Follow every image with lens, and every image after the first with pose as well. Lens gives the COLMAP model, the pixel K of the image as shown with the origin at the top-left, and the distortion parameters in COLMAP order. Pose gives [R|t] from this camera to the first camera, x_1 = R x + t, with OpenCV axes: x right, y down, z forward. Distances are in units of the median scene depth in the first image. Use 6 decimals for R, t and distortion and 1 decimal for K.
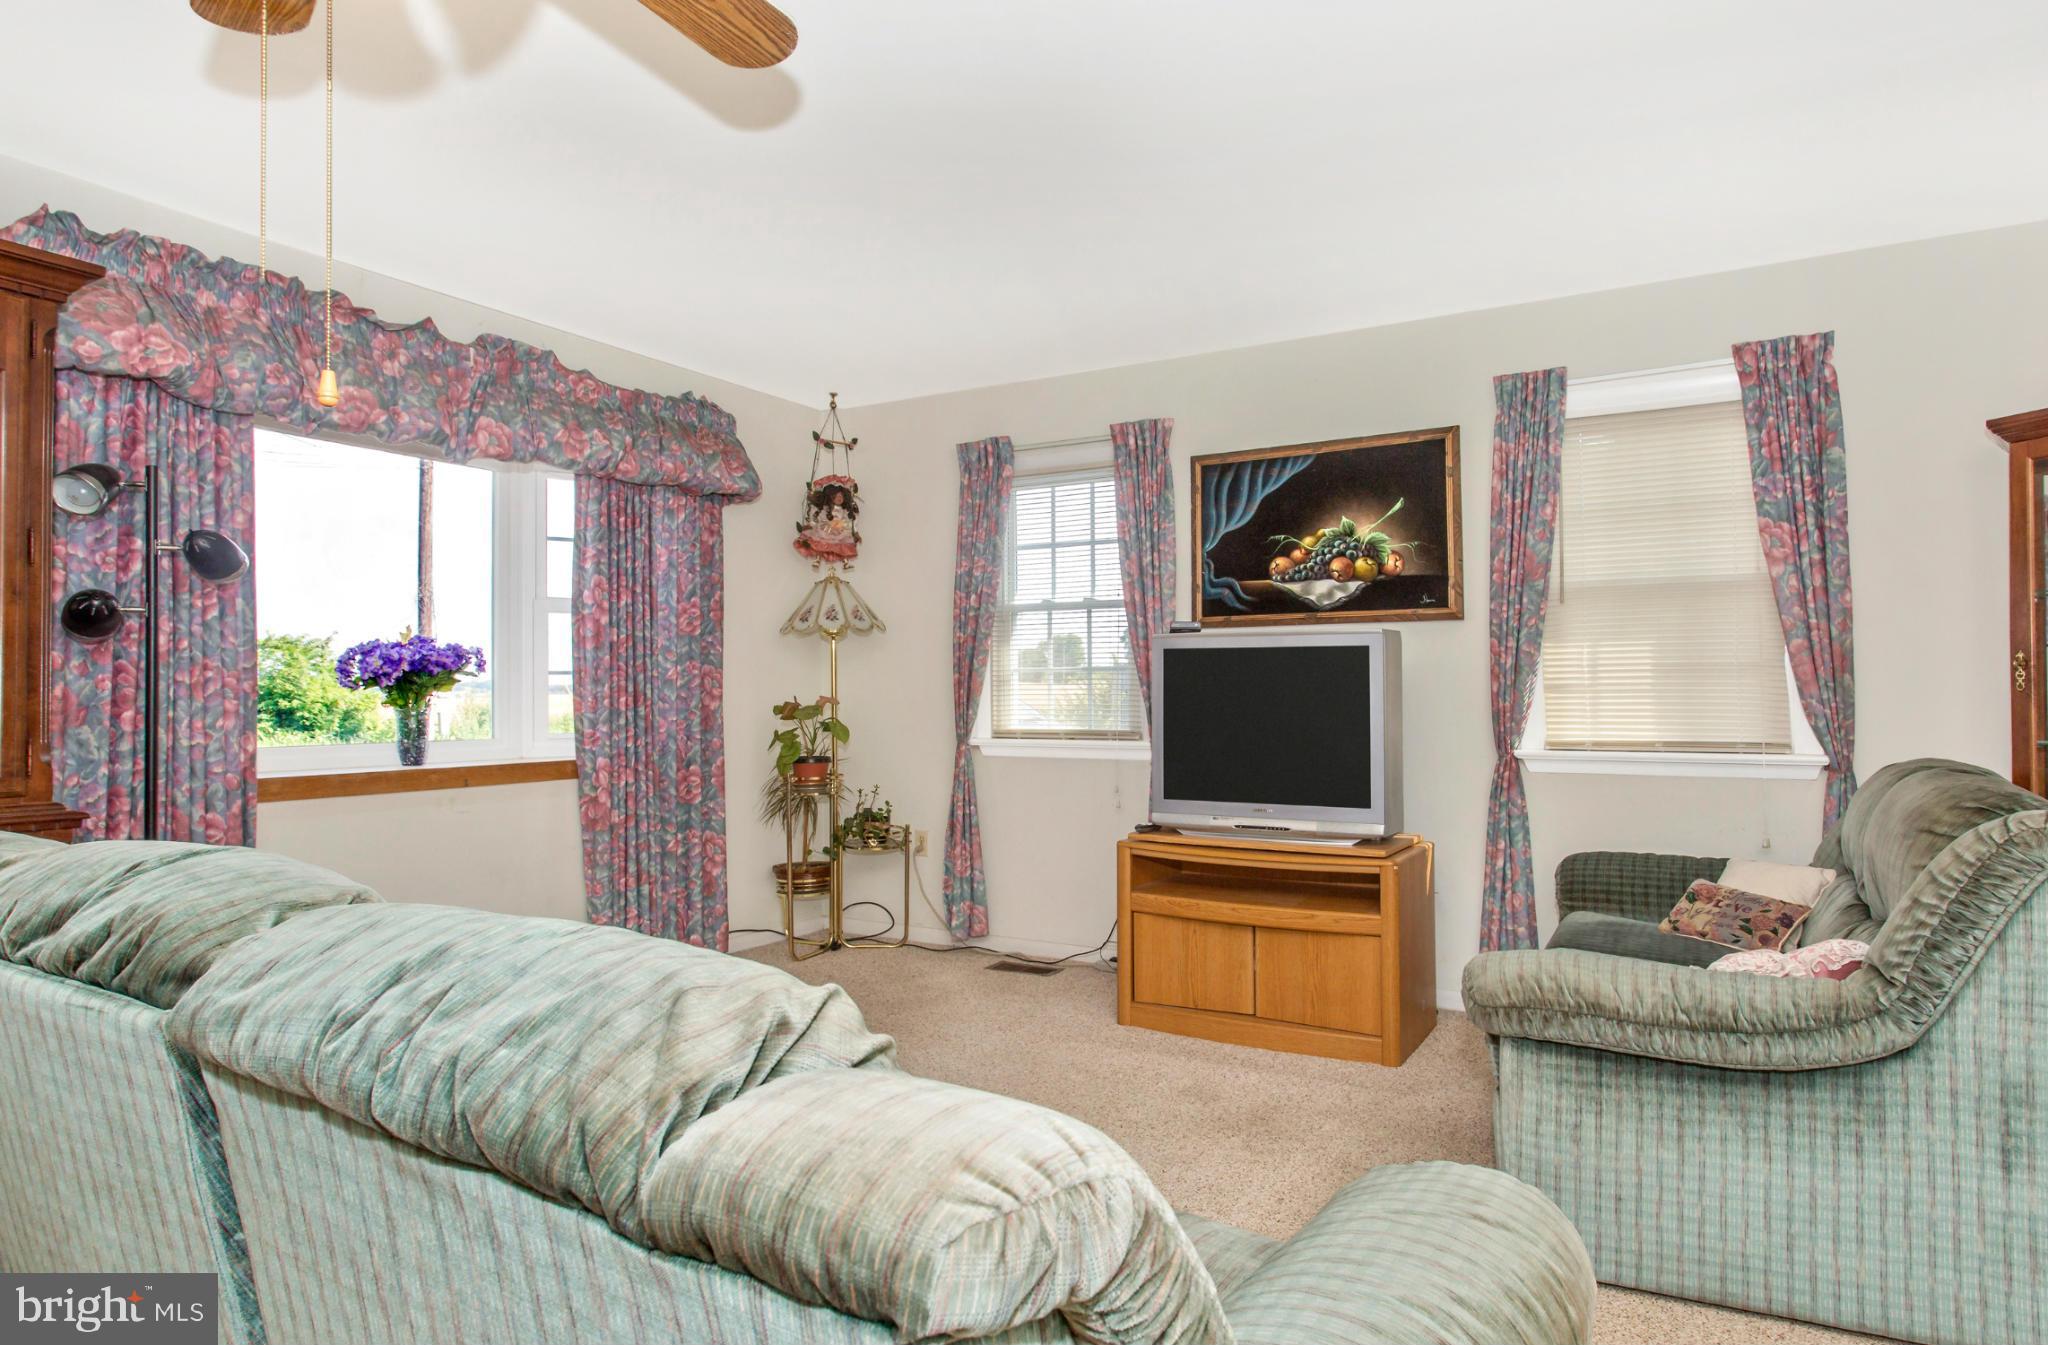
lens RADIAL K [[1135.3, 0, 1024.0], [0, 1135.3, 672.5], [0, 0, 1]] dist [-0.002612, 0.001163]
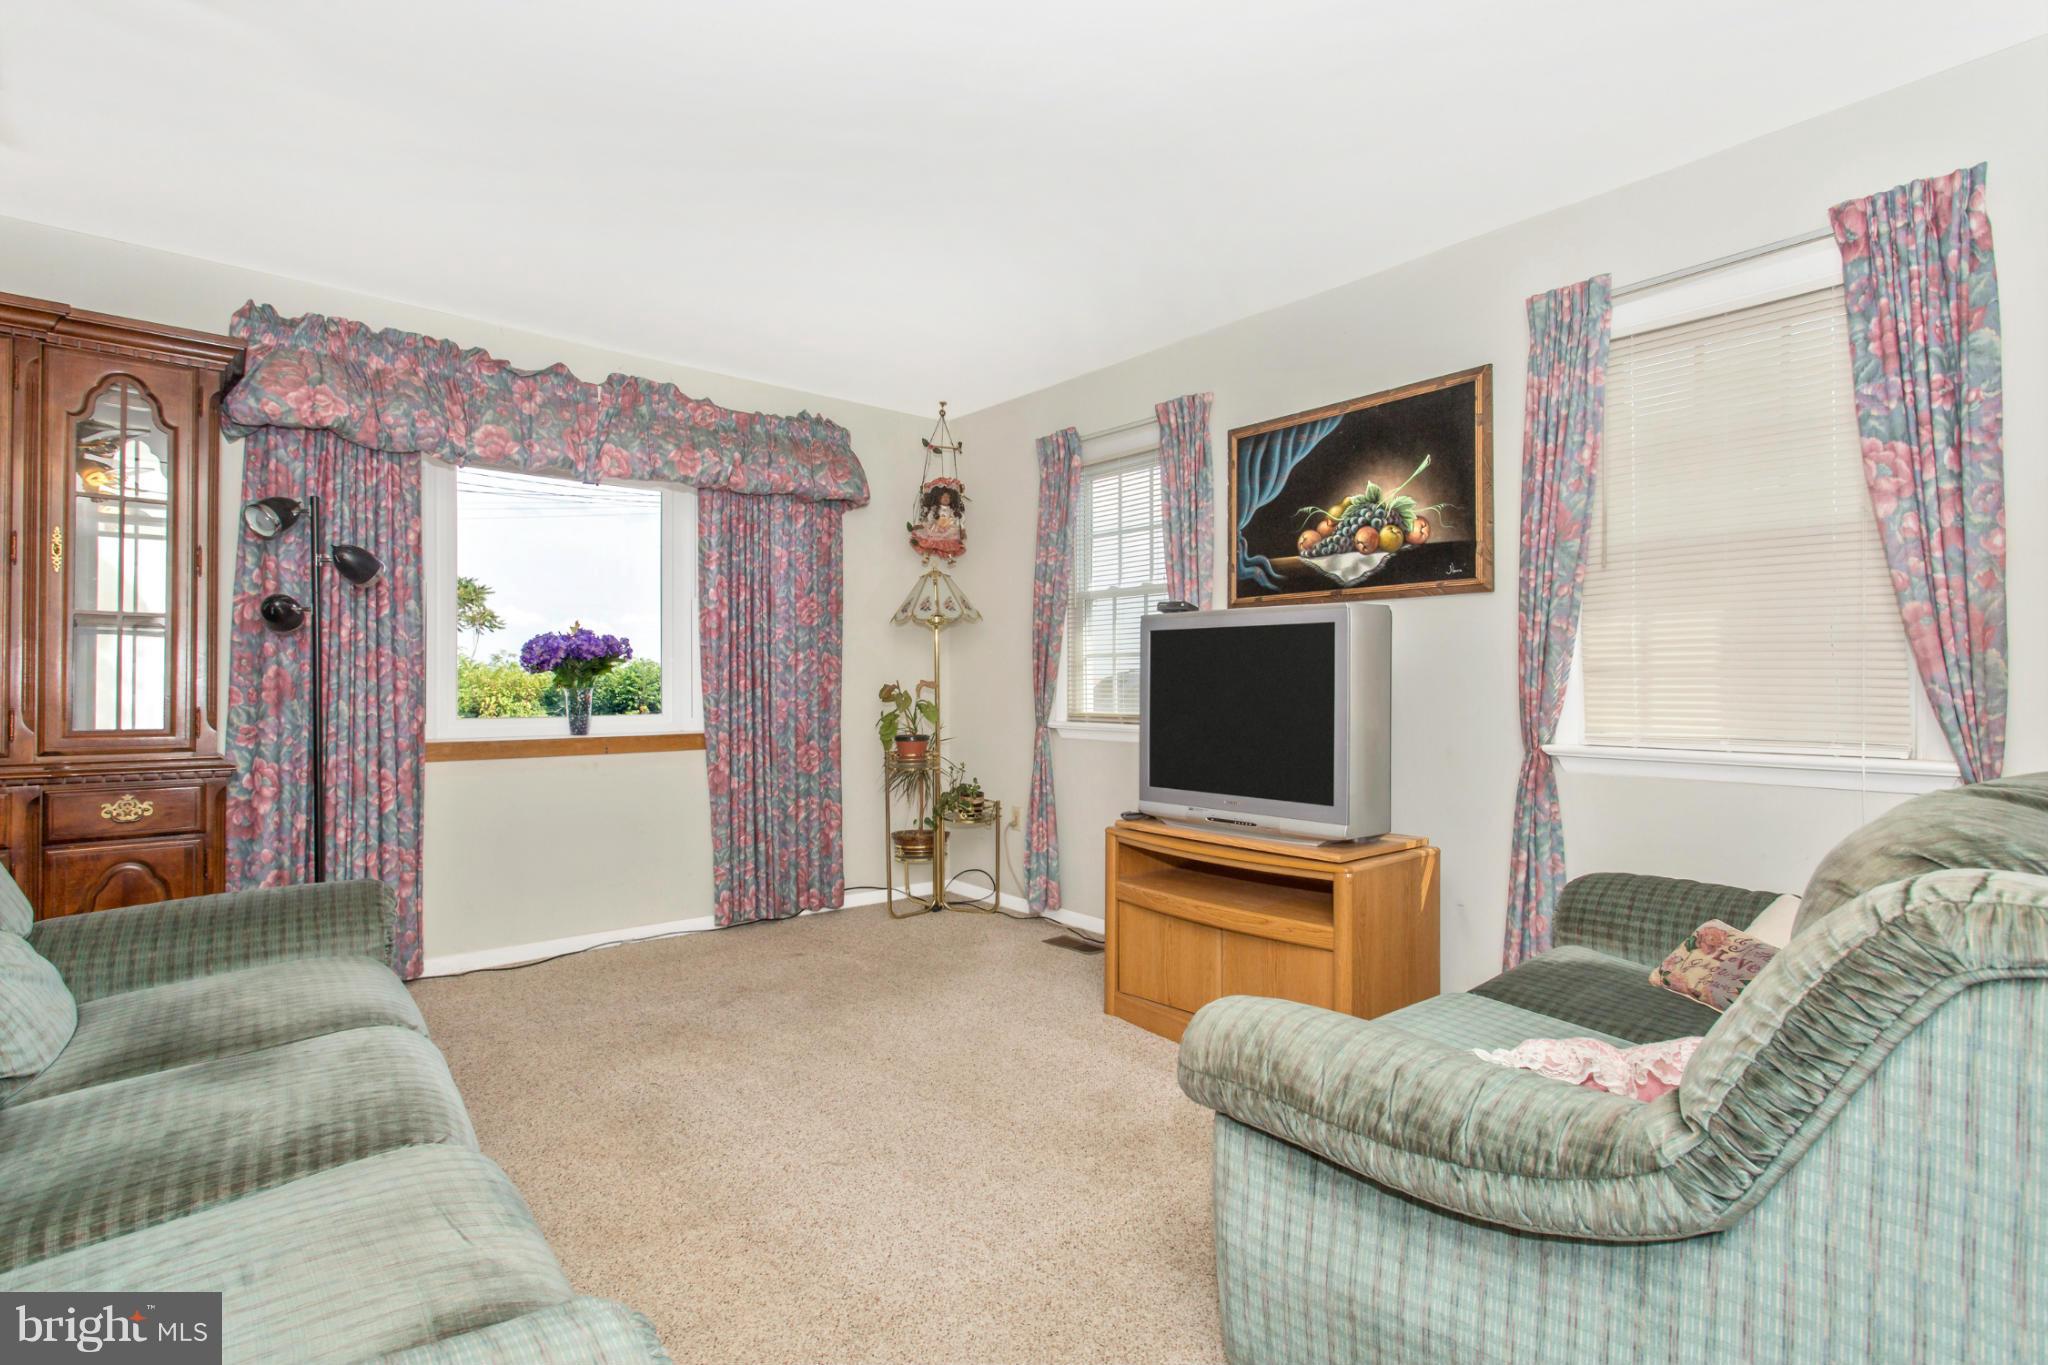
lens RADIAL K [[978.4, 0, 1022.7], [0, 978.4, 688.5], [0, 0, 1]] dist [0.001909, 0.000856]
pose [[0.943757, 0.005662, -0.330592, 0.305576], [0.002436, 0.999707, 0.024077, 0.008340], [0.330631, -0.023529, 0.943467, 0.189050]]
